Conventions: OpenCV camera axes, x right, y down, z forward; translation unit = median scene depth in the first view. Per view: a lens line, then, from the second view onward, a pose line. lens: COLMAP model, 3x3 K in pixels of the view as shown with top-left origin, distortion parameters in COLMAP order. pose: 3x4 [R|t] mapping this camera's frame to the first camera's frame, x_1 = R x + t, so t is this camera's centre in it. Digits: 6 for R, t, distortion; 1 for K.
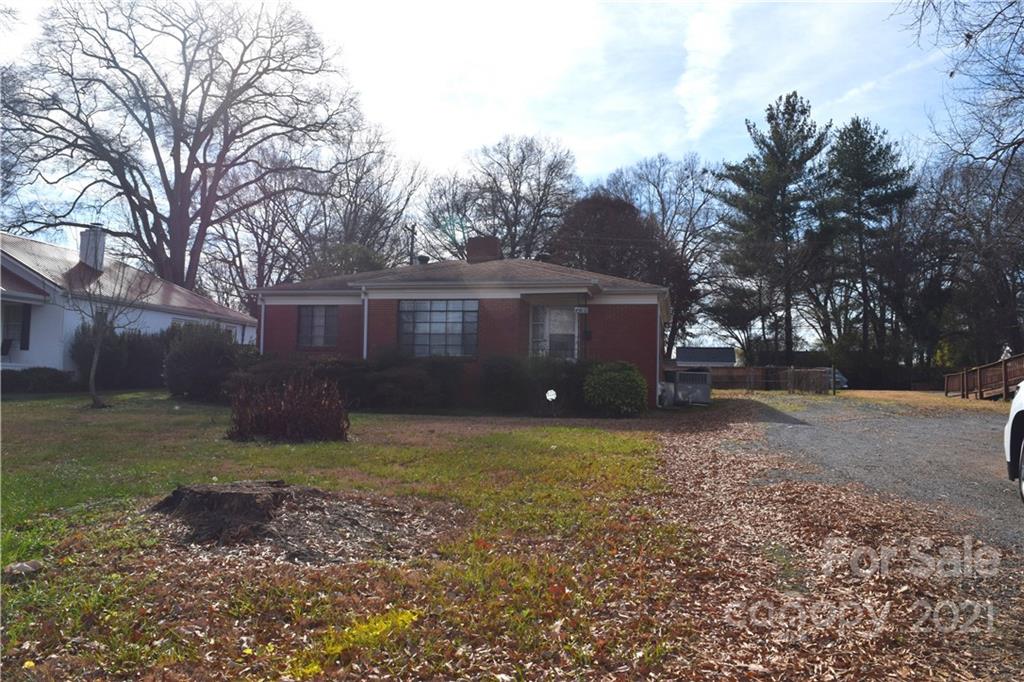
lens RADIAL K [[805.5, 0, 512.0], [0, 805.5, 341.0], [0, 0, 1]] dist [-0.087990, 0.018726]
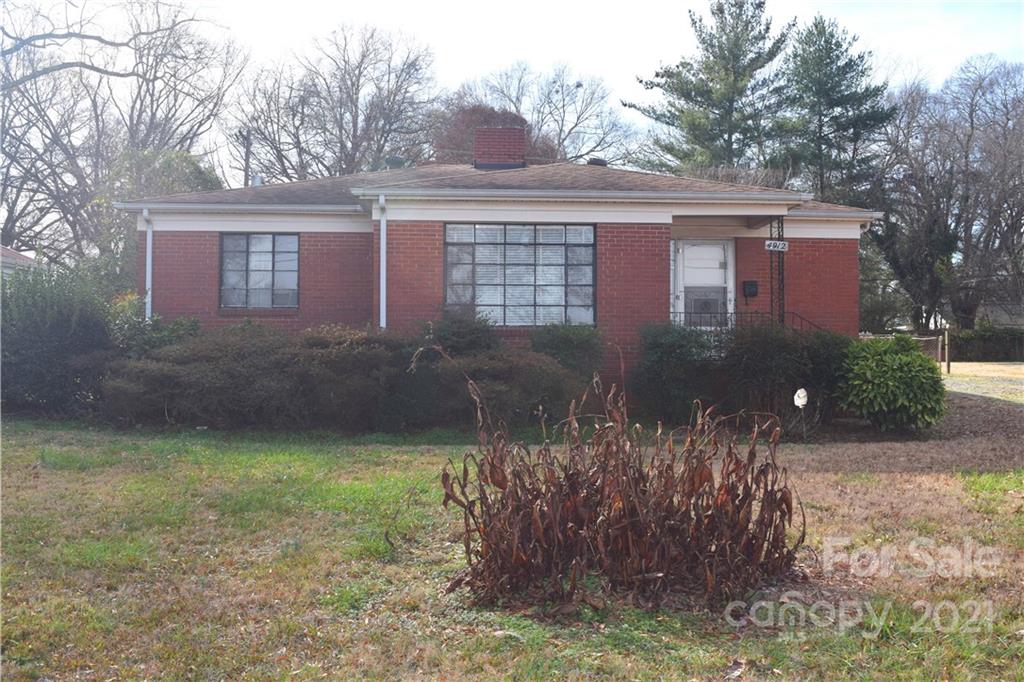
lens RADIAL K [[949.7, 0, 512.0], [0, 949.7, 341.0], [0, 0, 1]] dist [-0.073628, 0.019494]
pose [[0.970692, -0.010017, 0.240119, -0.098546], [-0.001530, 0.998853, 0.047851, -0.000660], [-0.240323, -0.046816, 0.969563, 0.140829]]
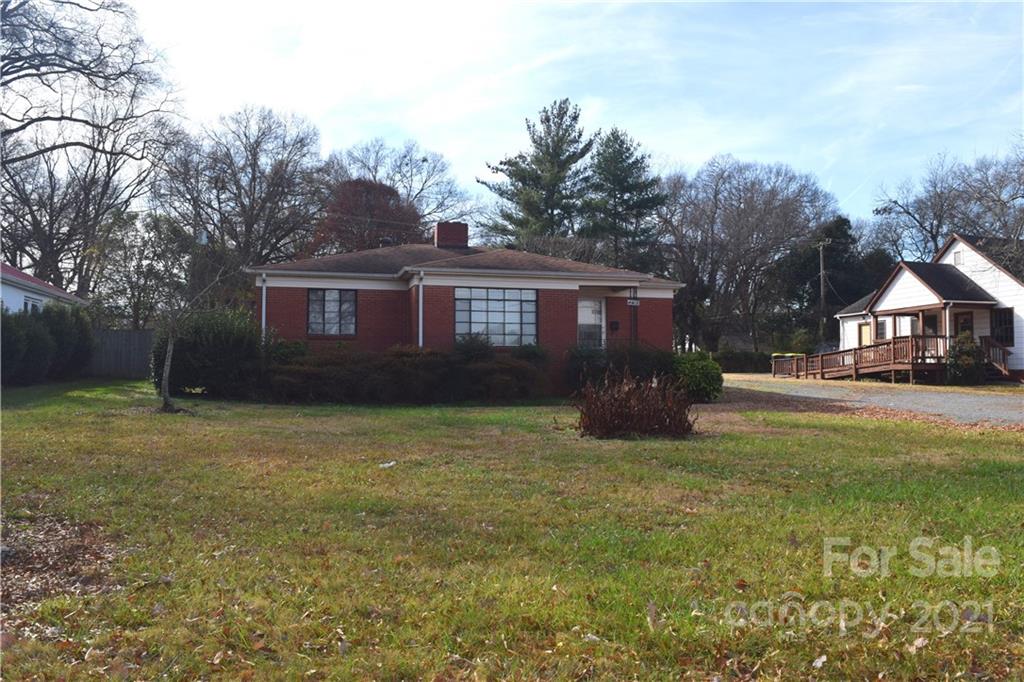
lens RADIAL K [[805.5, 0, 512.0], [0, 805.5, 341.0], [0, 0, 1]] dist [-0.087990, 0.018726]
pose [[0.897219, 0.002185, 0.441581, -0.196590], [-0.011608, 0.999759, 0.018638, -0.002096], [-0.441434, -0.021848, 0.897028, 0.042262]]
